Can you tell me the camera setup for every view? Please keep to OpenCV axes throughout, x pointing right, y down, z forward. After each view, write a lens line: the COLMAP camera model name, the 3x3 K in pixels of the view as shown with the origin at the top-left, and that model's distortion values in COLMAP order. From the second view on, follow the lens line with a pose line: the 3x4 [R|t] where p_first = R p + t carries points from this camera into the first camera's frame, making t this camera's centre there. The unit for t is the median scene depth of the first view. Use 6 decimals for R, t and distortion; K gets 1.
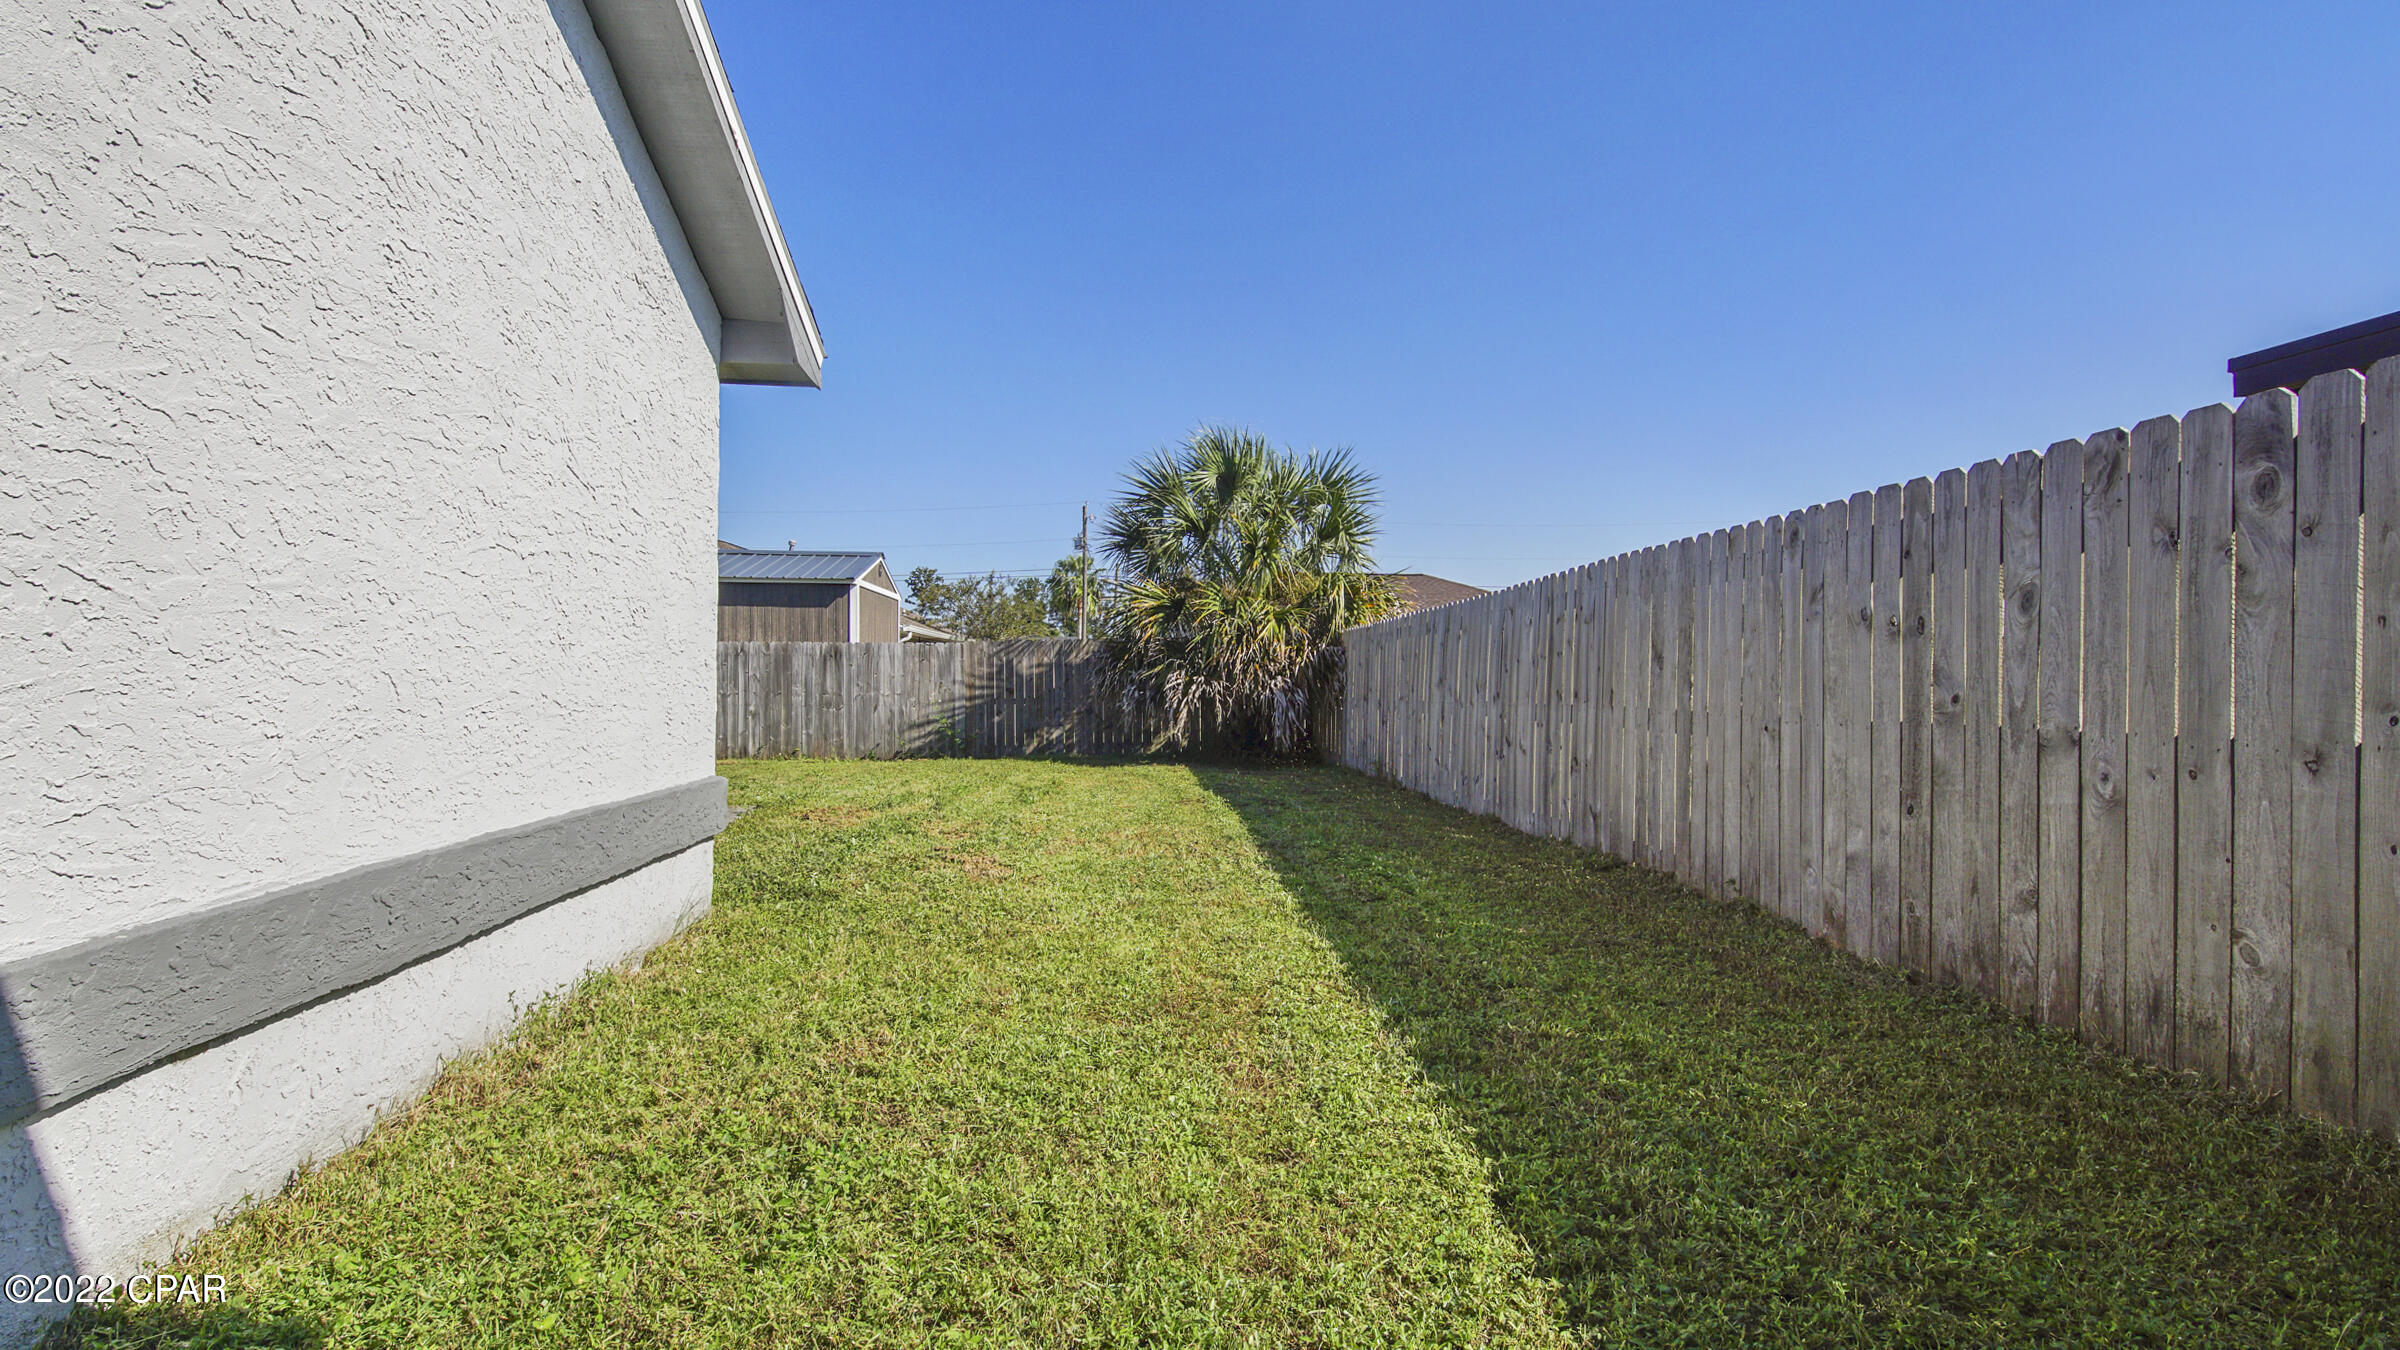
lens RADIAL K [[1059.3, 0, 1190.3], [0, 1059.3, 691.1], [0, 0, 1]] dist [0.036151, -0.019809]
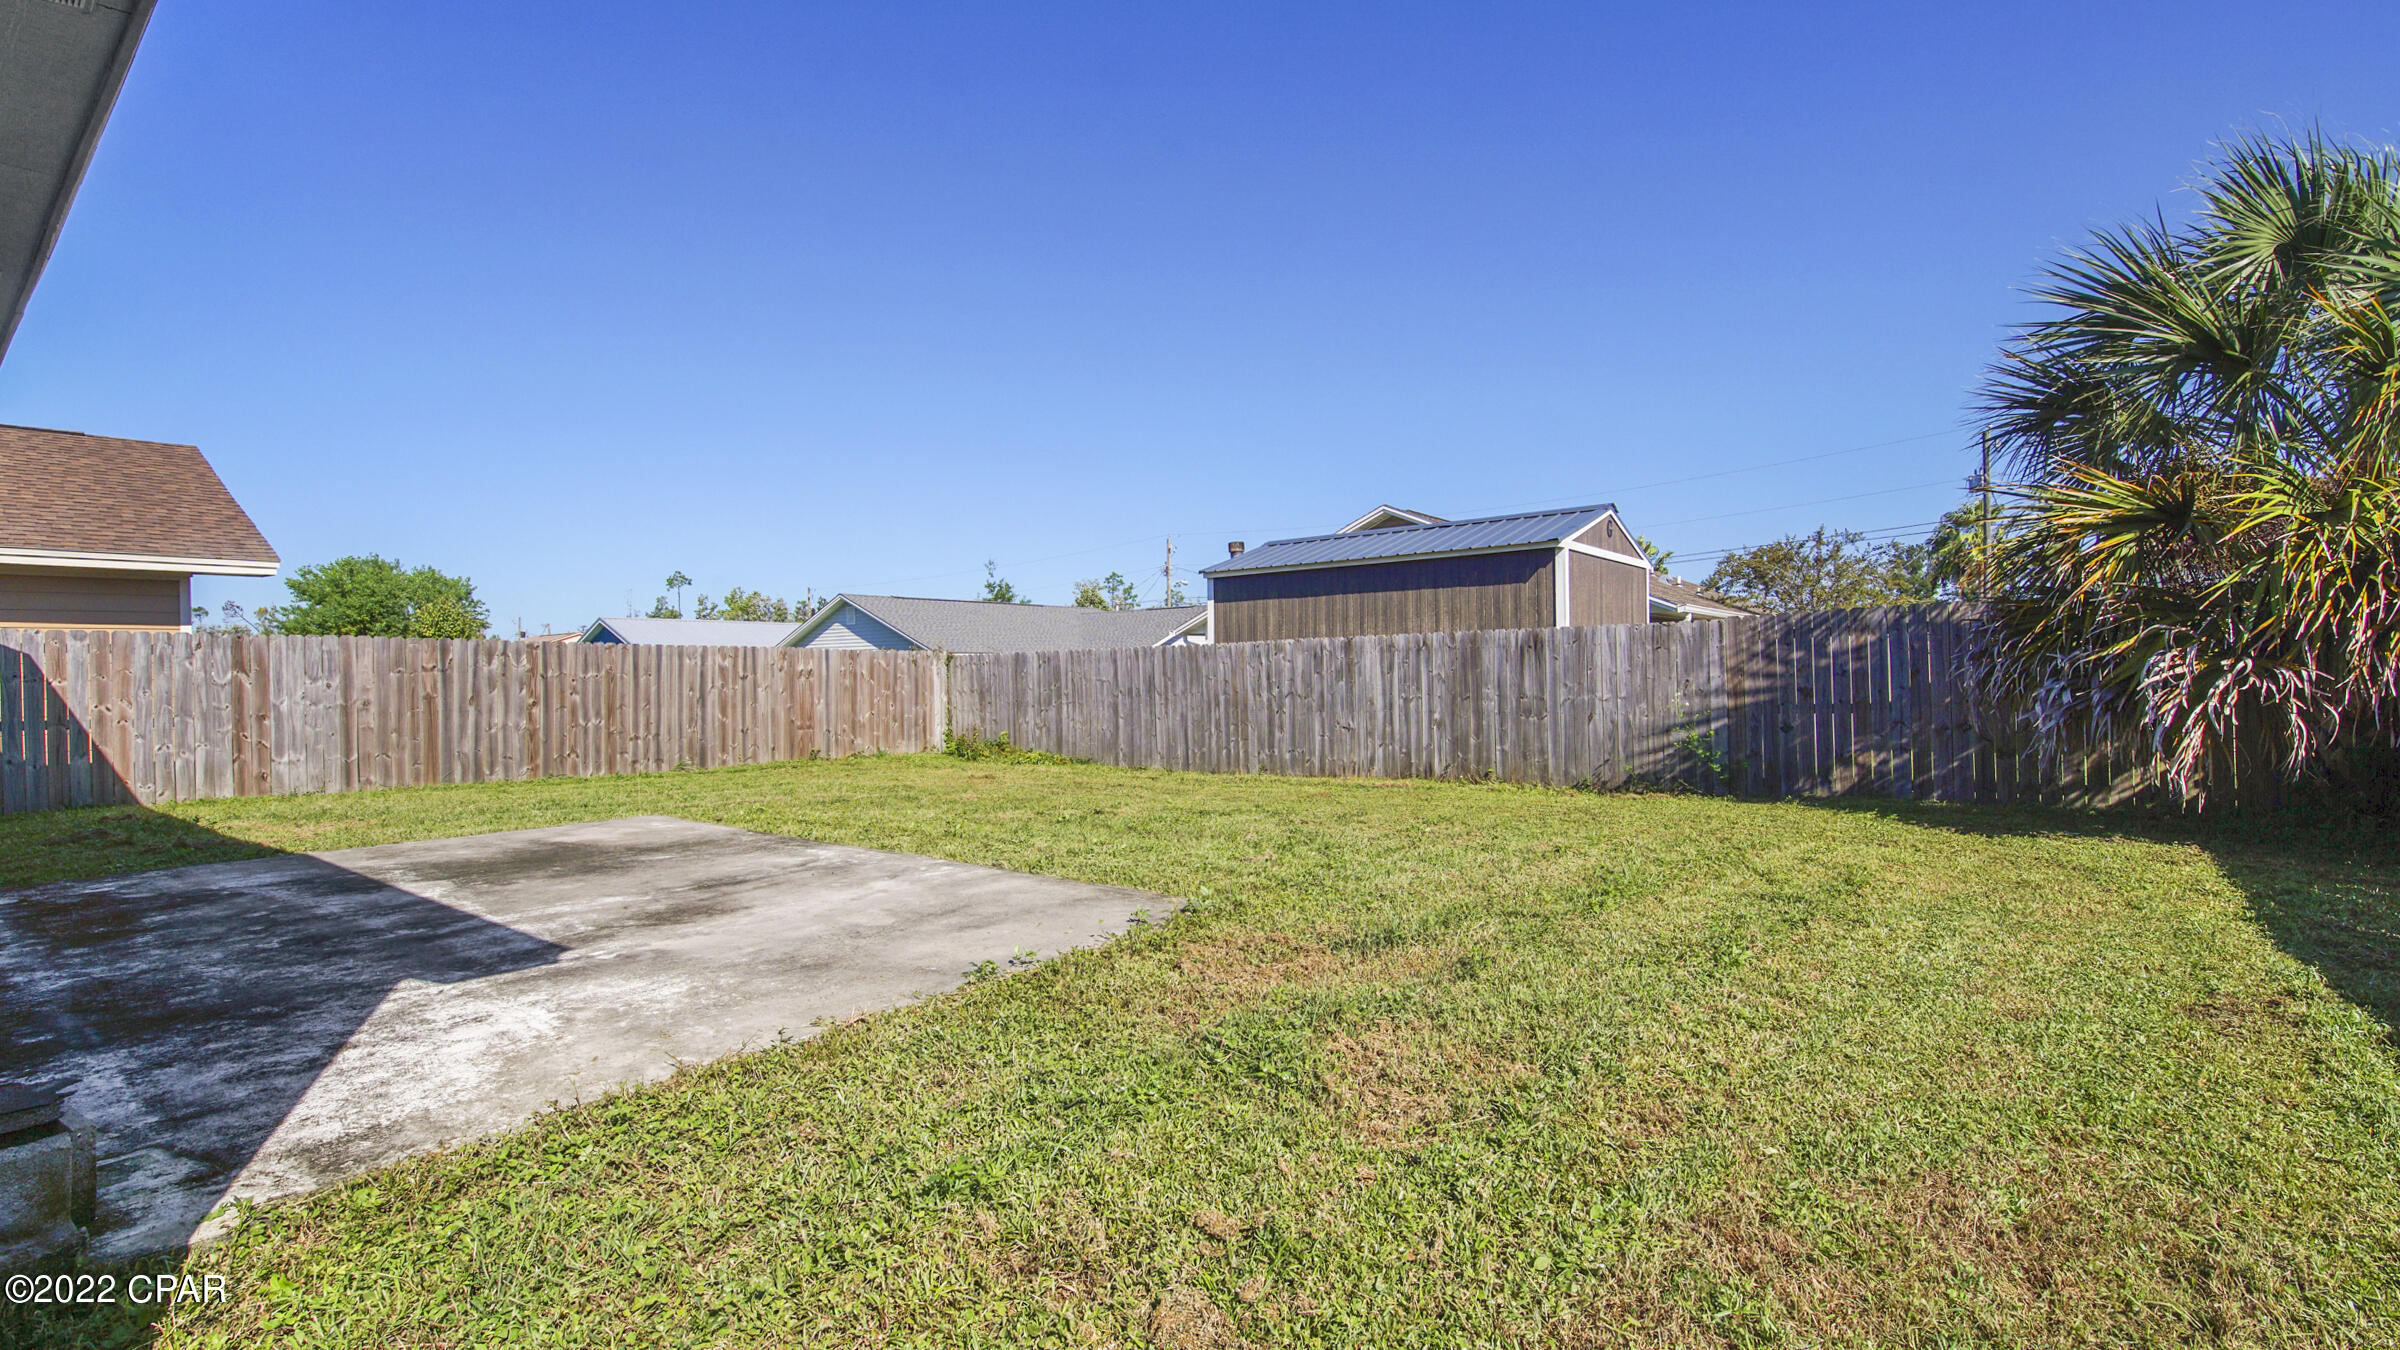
lens RADIAL K [[1059.3, 0, 1190.3], [0, 1059.3, 691.1], [0, 0, 1]] dist [0.036151, -0.019809]
pose [[0.735930, -0.008698, -0.677002, -0.009047], [0.010735, 0.999942, -0.001177, -0.003690], [0.676973, -0.006401, 0.735980, 0.290322]]
